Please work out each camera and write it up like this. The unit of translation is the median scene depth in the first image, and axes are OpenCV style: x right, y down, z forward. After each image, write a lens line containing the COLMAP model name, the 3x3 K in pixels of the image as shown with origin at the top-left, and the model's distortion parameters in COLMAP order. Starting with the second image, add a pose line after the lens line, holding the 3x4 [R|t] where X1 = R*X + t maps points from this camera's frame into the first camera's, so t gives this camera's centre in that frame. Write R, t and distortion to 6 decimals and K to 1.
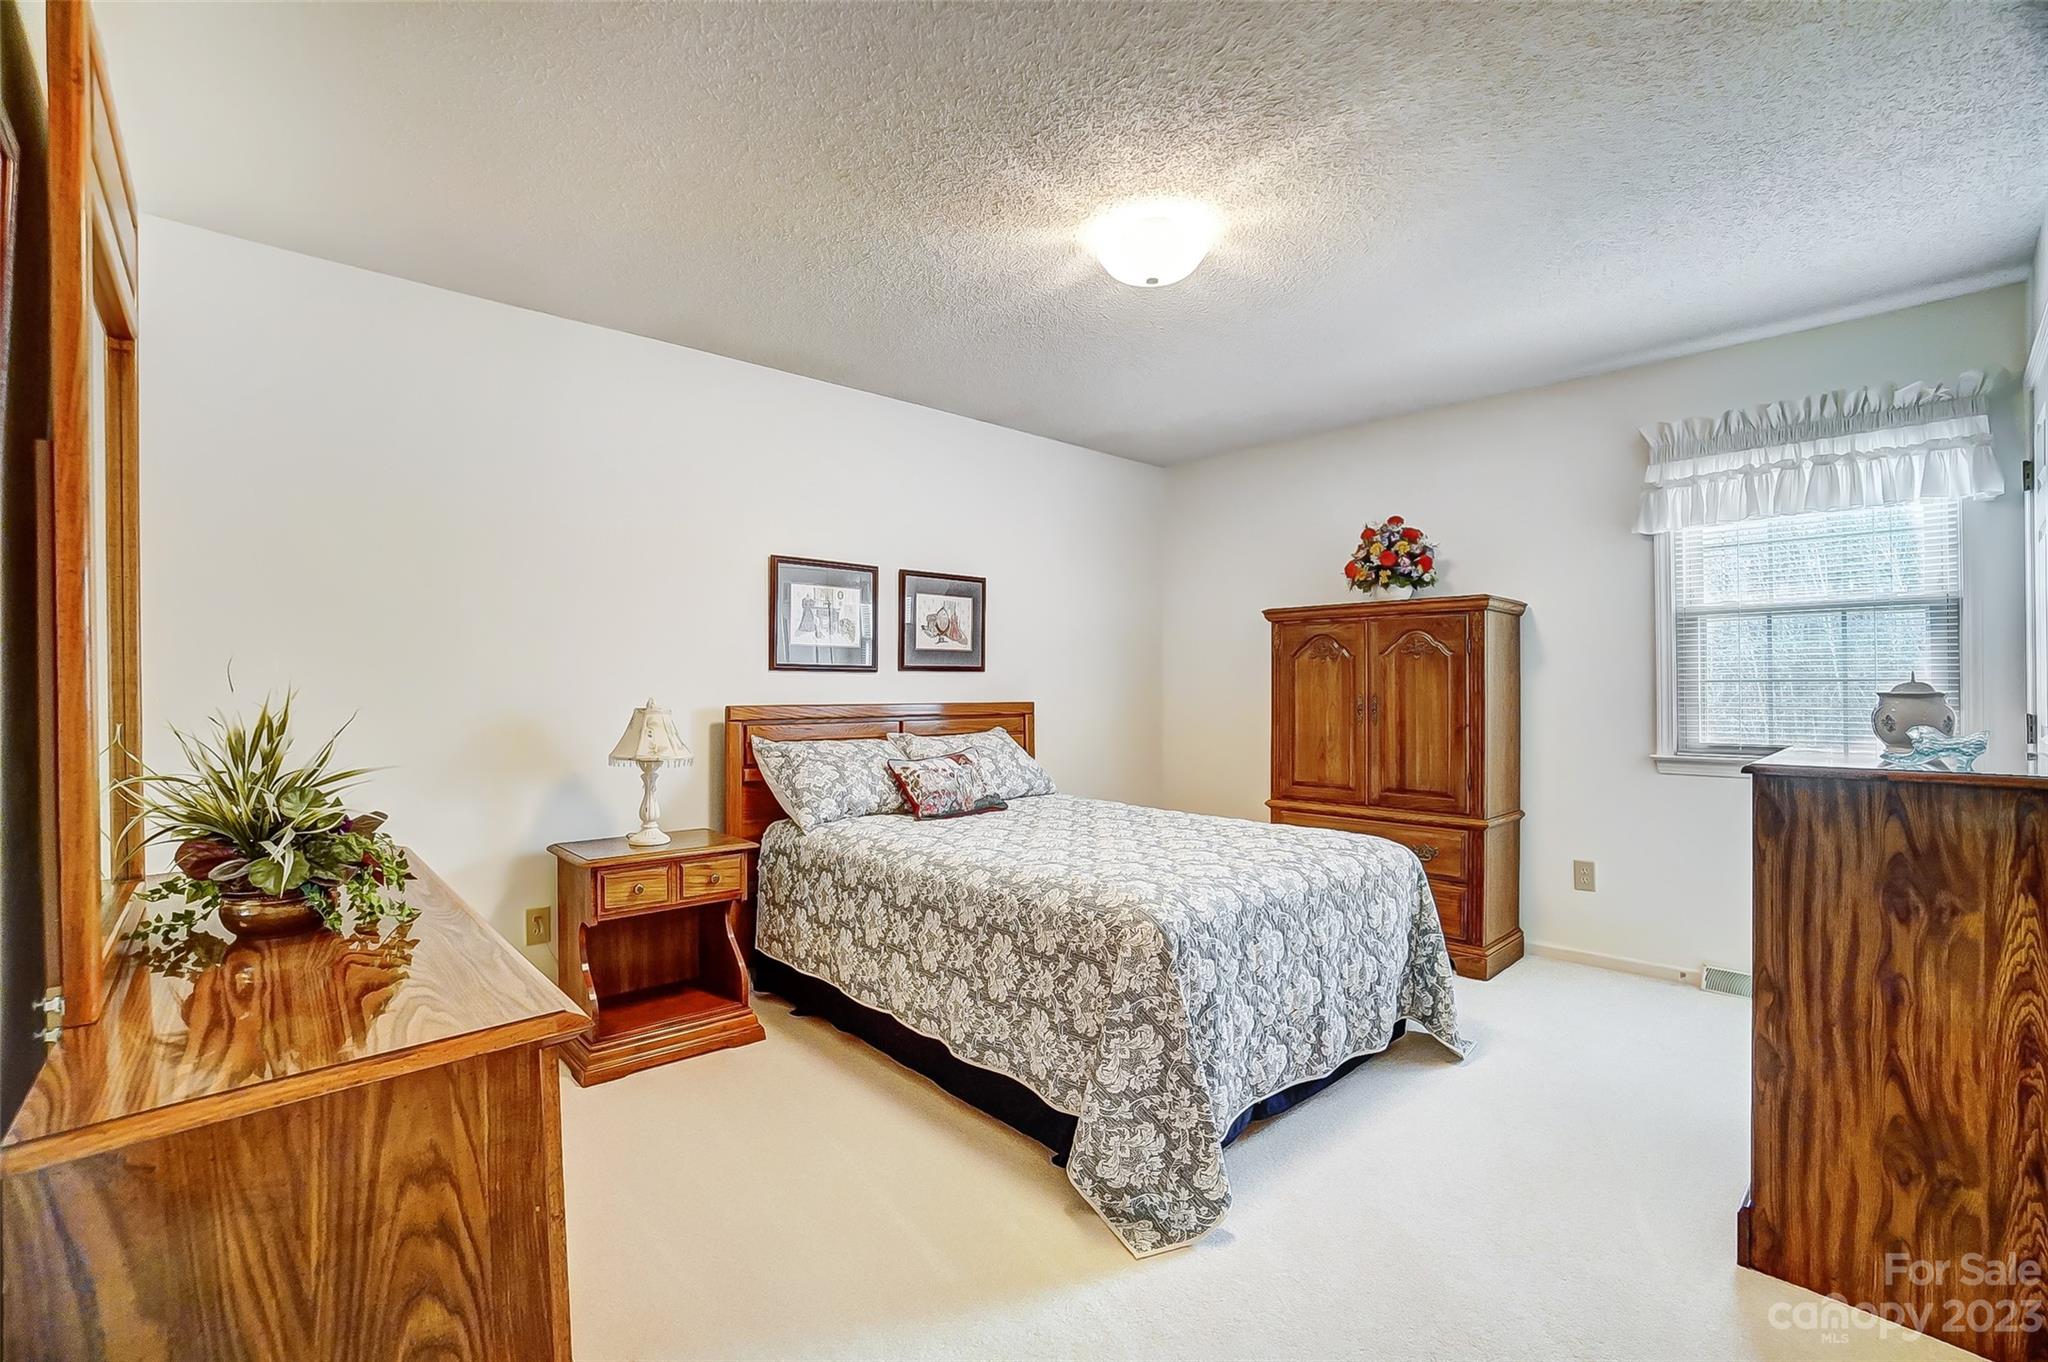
lens RADIAL K [[895.5, 0, 1017.1], [0, 895.5, 678.0], [0, 0, 1]] dist [-0.069166, 0.022342]
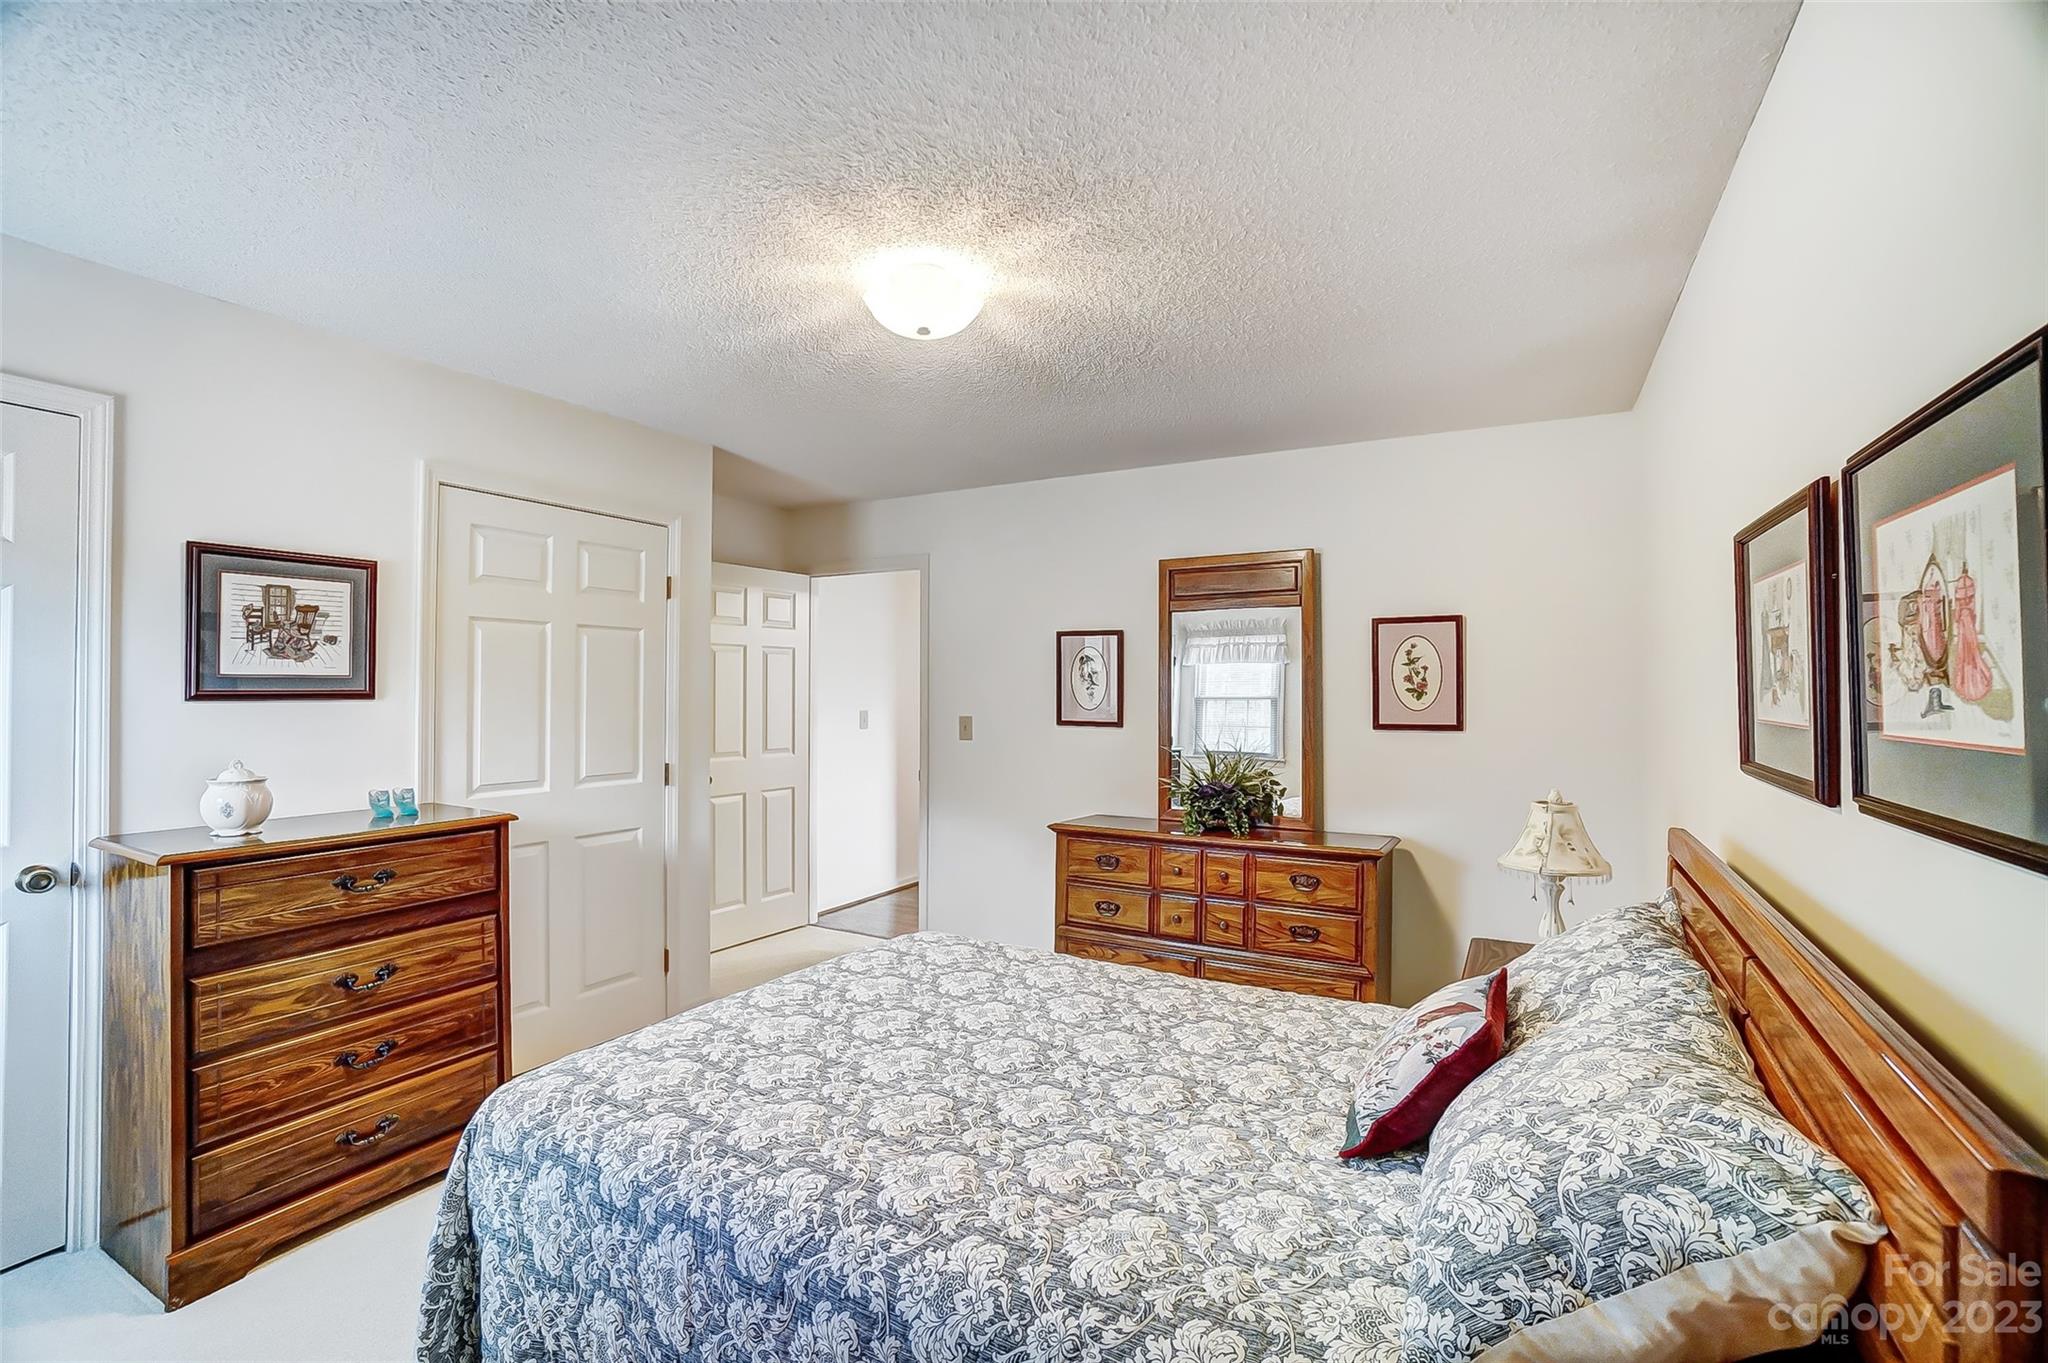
lens RADIAL K [[895.5, 0, 1017.1], [0, 895.5, 678.5], [0, 0, 1]] dist [-0.069166, 0.022342]
pose [[-0.955678, -0.005705, -0.294358, 0.234942], [0.000060, 0.999808, -0.019573, -0.052316], [0.294413, -0.018723, -0.955495, 1.354237]]
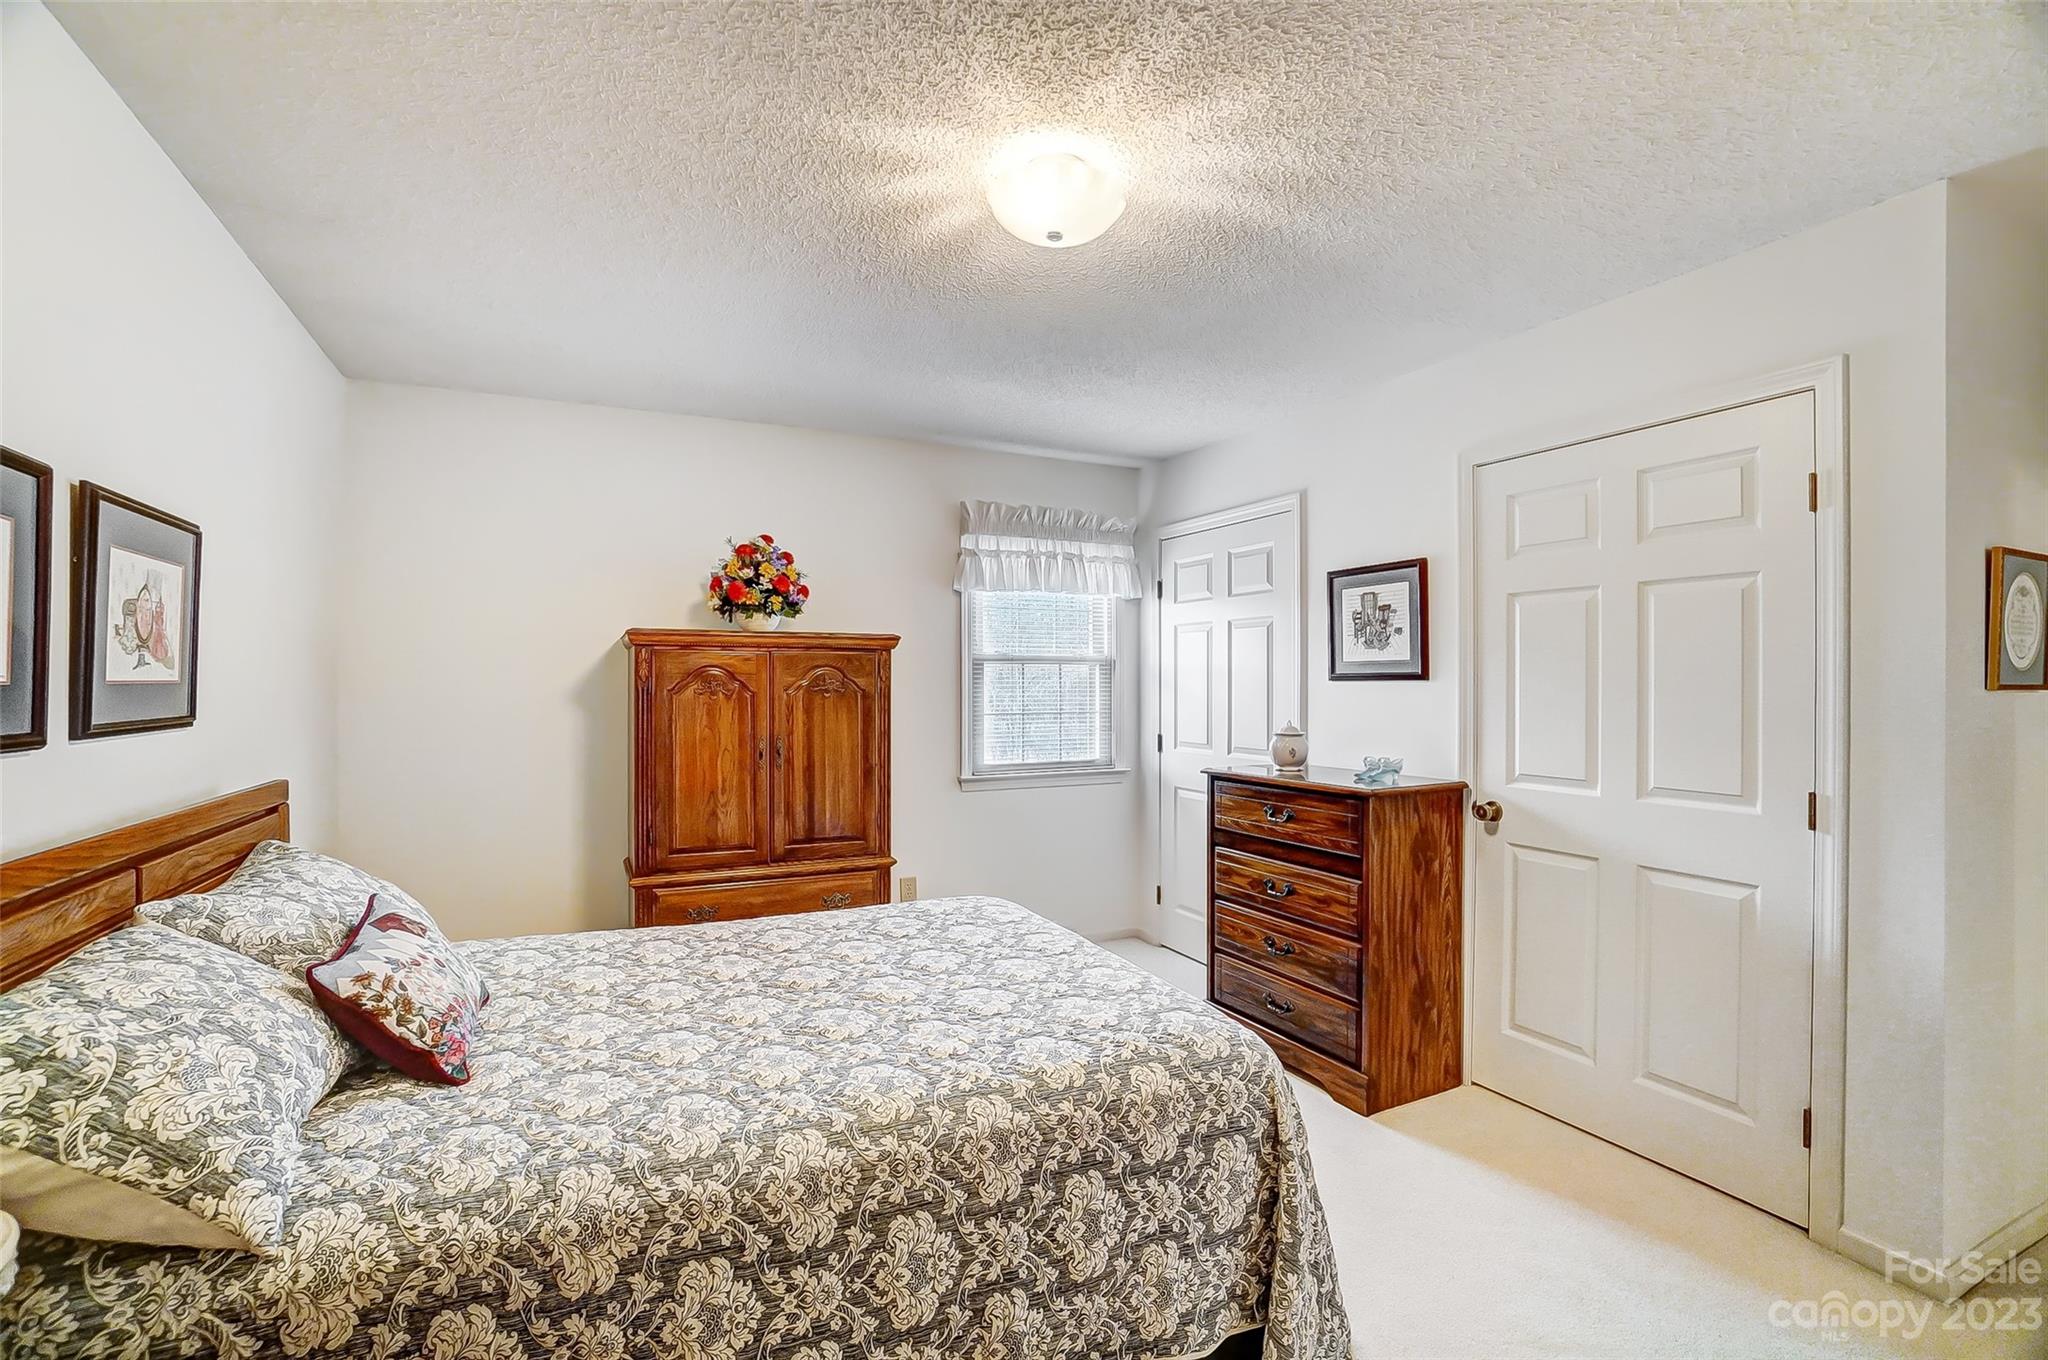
lens RADIAL K [[895.5, 0, 1017.1], [0, 895.5, 677.0], [0, 0, 1]] dist [-0.069166, 0.022342]
pose [[0.294159, 0.006733, 0.955733, -0.420781], [-0.010681, 0.999936, -0.003757, -0.044439], [-0.955697, -0.009103, 0.294212, 0.569127]]
